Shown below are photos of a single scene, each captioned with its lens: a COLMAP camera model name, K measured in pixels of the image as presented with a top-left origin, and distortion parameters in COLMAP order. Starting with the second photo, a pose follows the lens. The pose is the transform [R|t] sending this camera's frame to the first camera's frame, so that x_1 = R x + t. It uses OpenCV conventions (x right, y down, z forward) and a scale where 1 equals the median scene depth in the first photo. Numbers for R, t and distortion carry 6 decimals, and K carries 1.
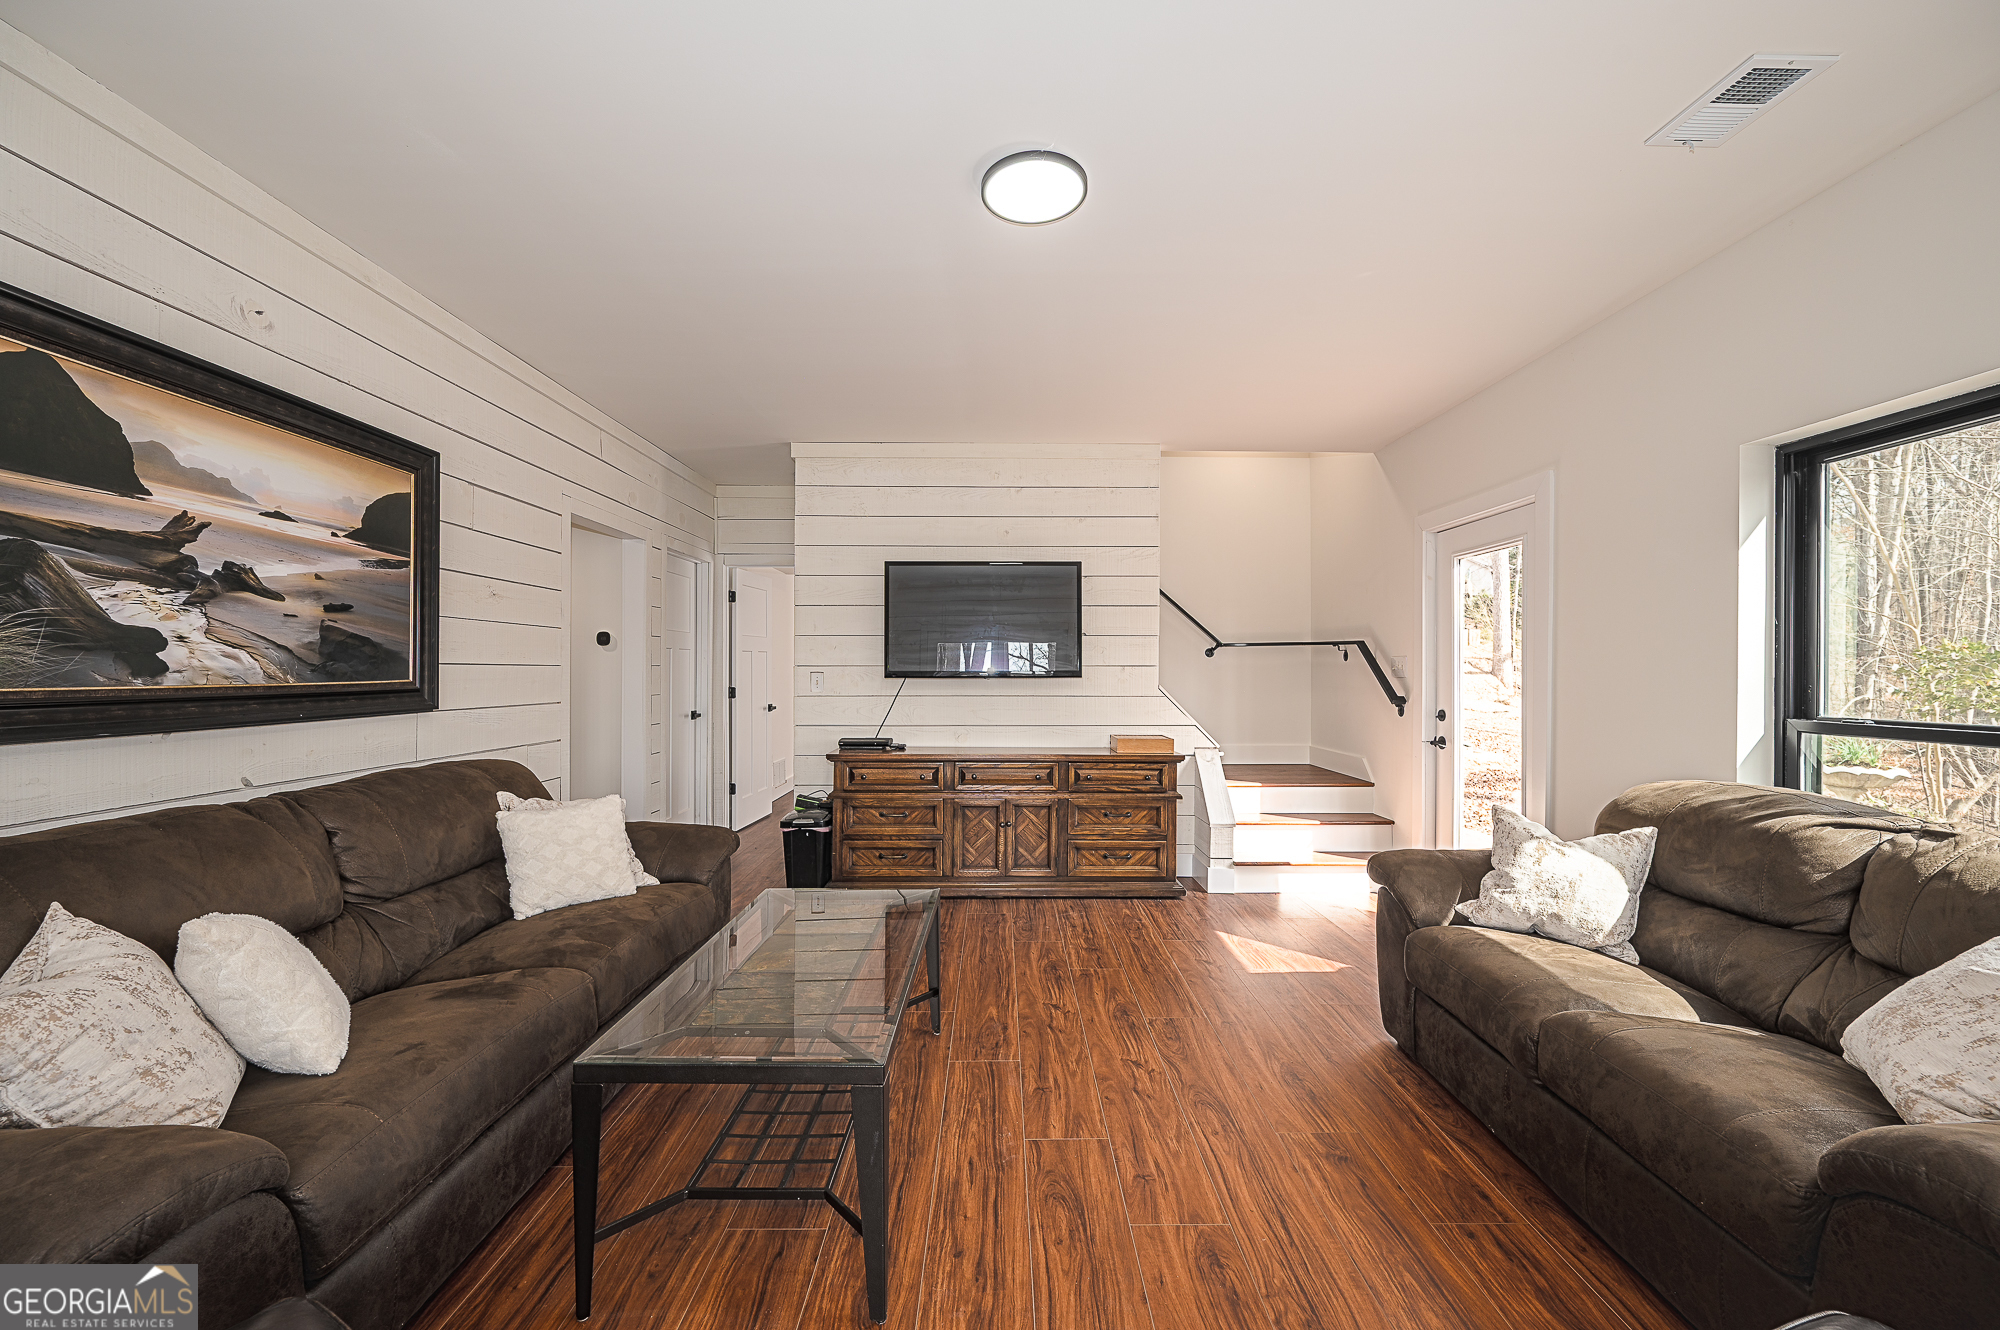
lens RADIAL K [[786.9, 0, 1004.2], [0, 786.9, 668.0], [0, 0, 1]] dist [-0.000630, -0.000104]
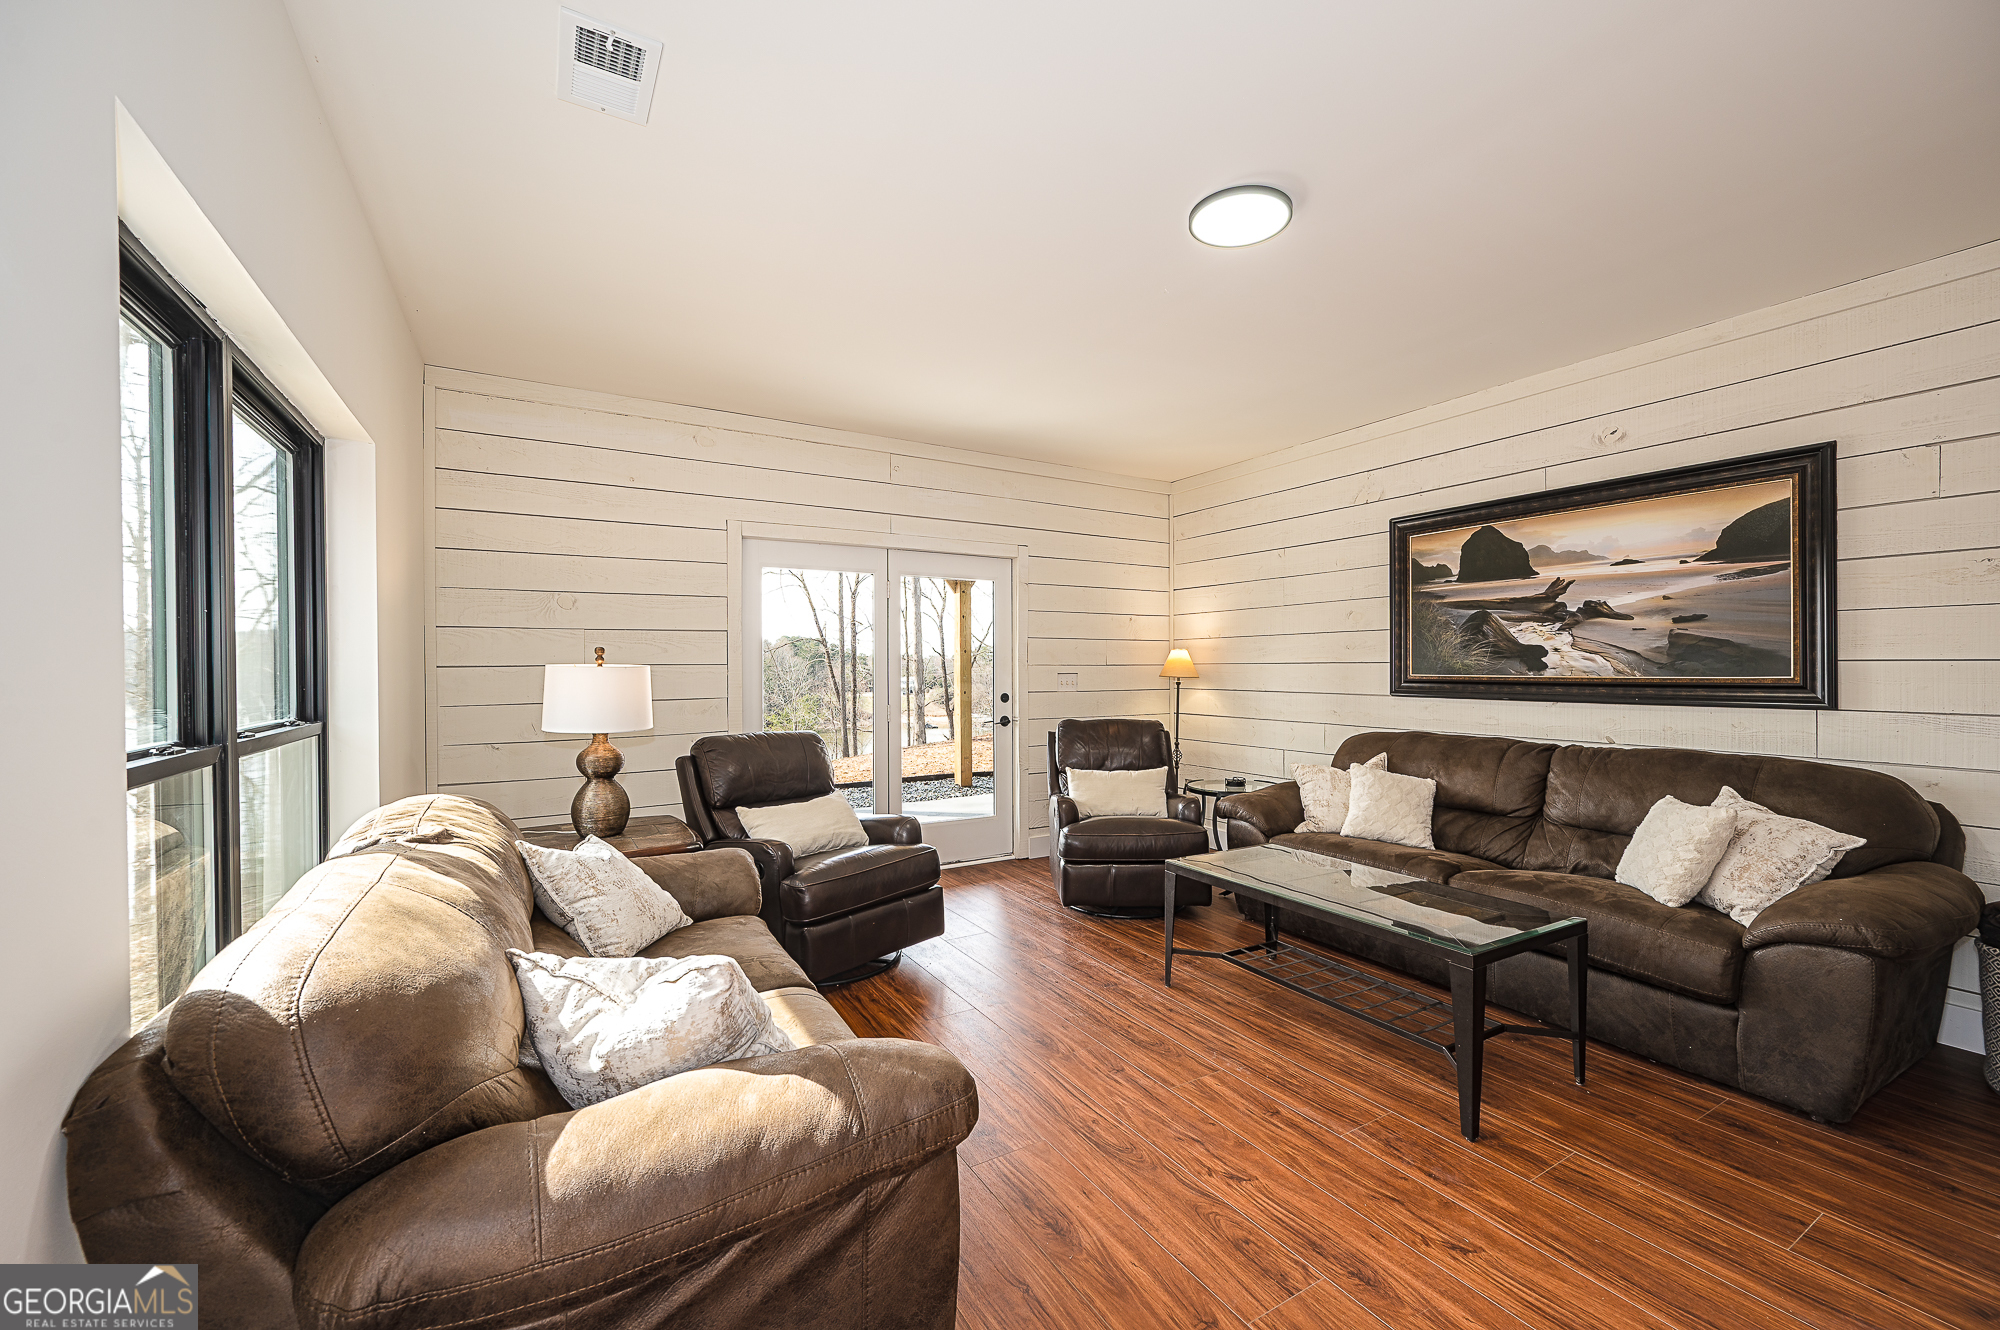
lens RADIAL K [[786.9, 0, 1008.1], [0, 786.9, 668.9], [0, 0, 1]] dist [-0.000630, -0.000104]
pose [[-0.863291, 0.000636, -0.504706, 0.865294], [0.001474, 0.999998, -0.001263, 0.005711], [0.504704, -0.001834, -0.863290, 1.794799]]
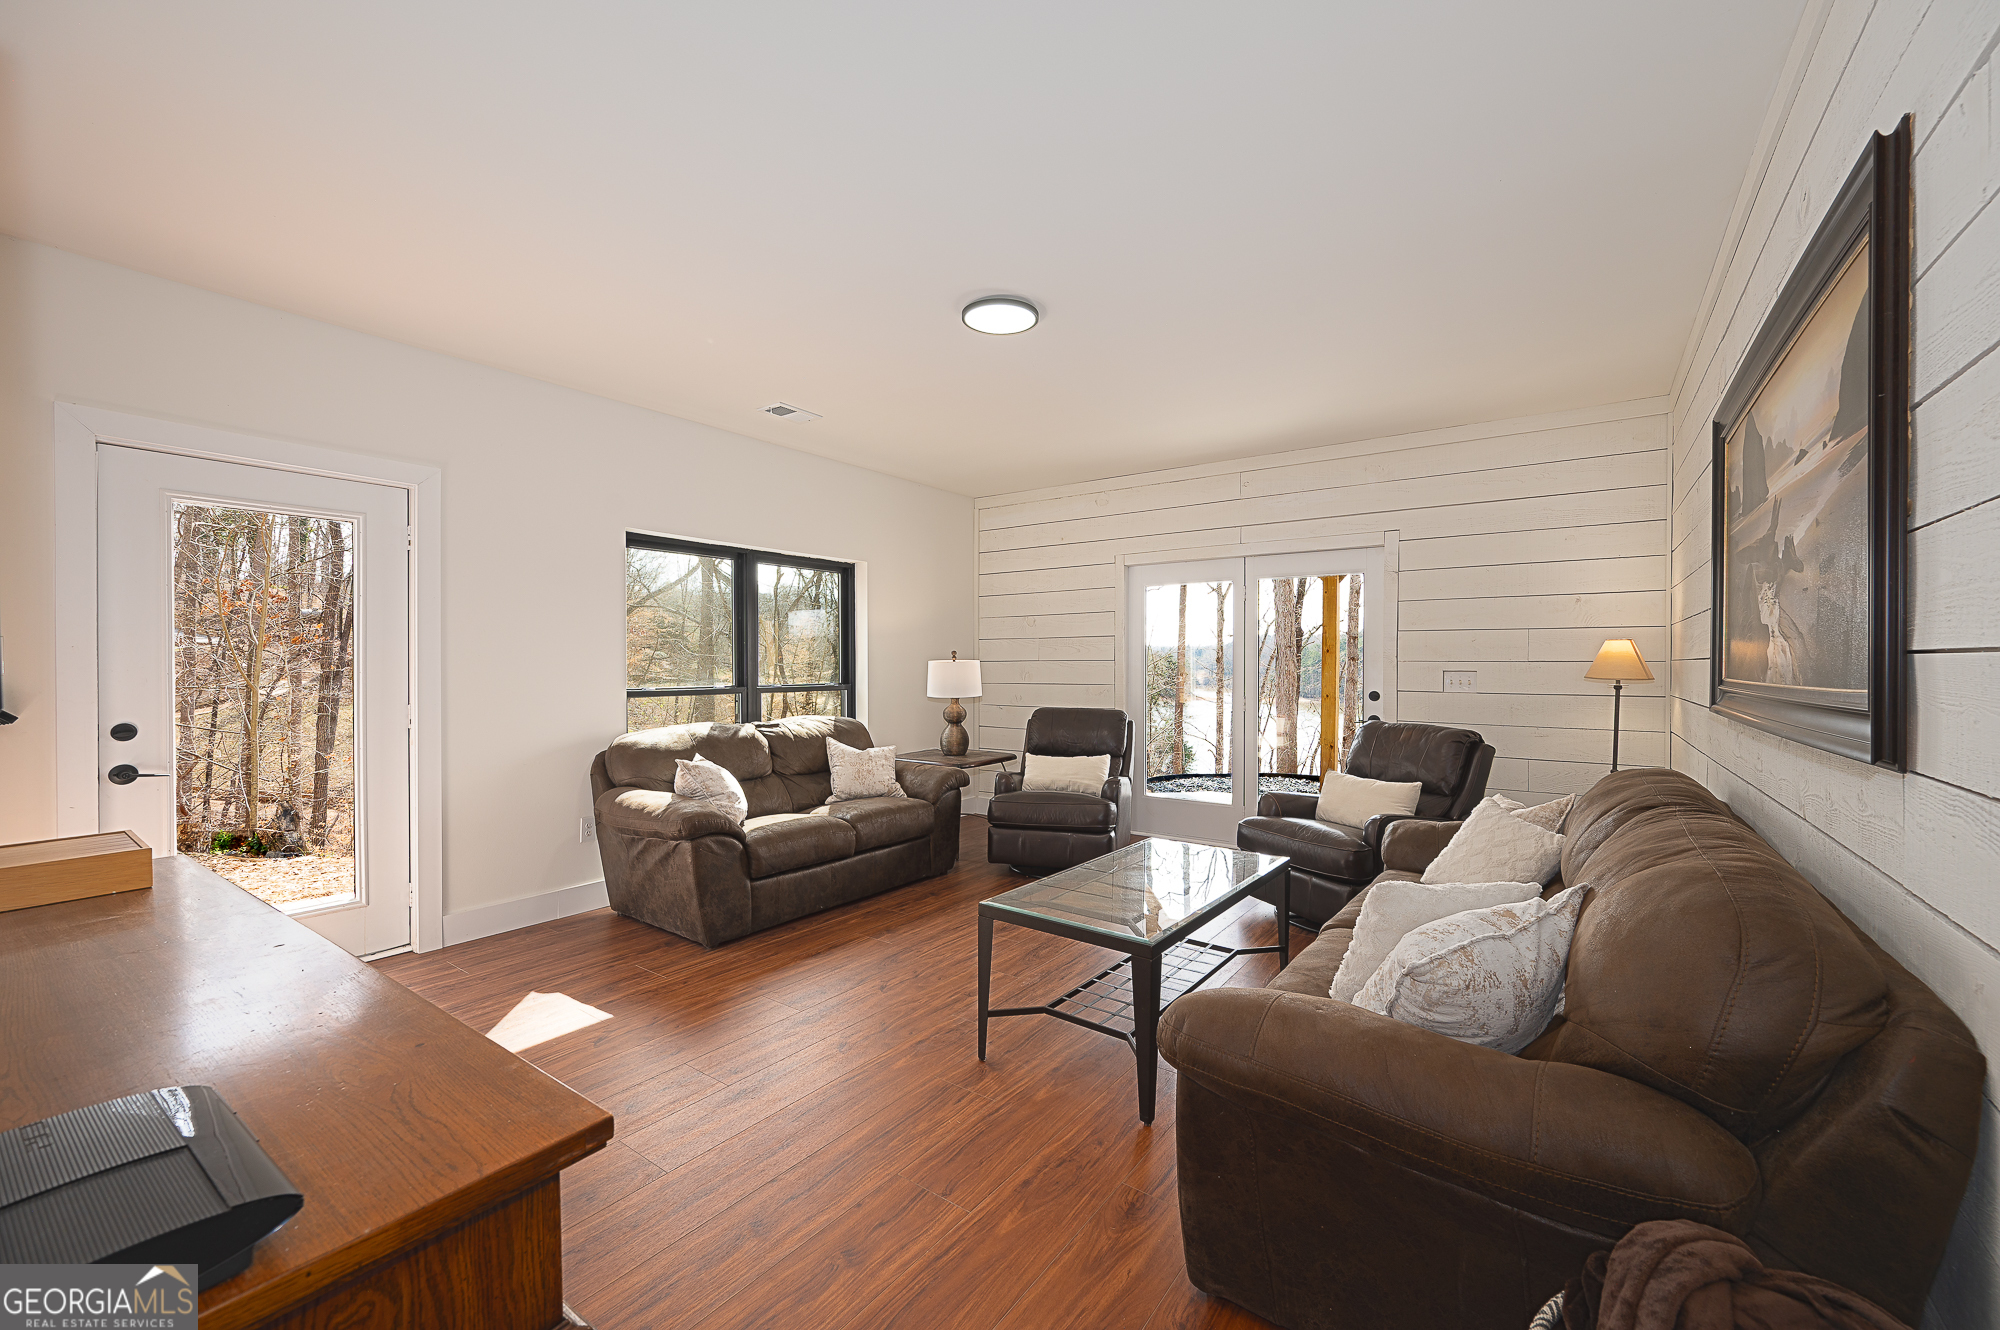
lens RADIAL K [[786.9, 0, 1004.9], [0, 786.9, 668.0], [0, 0, 1]] dist [-0.000630, -0.000104]
pose [[-0.807122, -0.008894, 0.590318, -0.820736], [-0.006664, 0.999960, 0.005954, 0.003809], [-0.590348, 0.000872, -0.807149, 2.157263]]
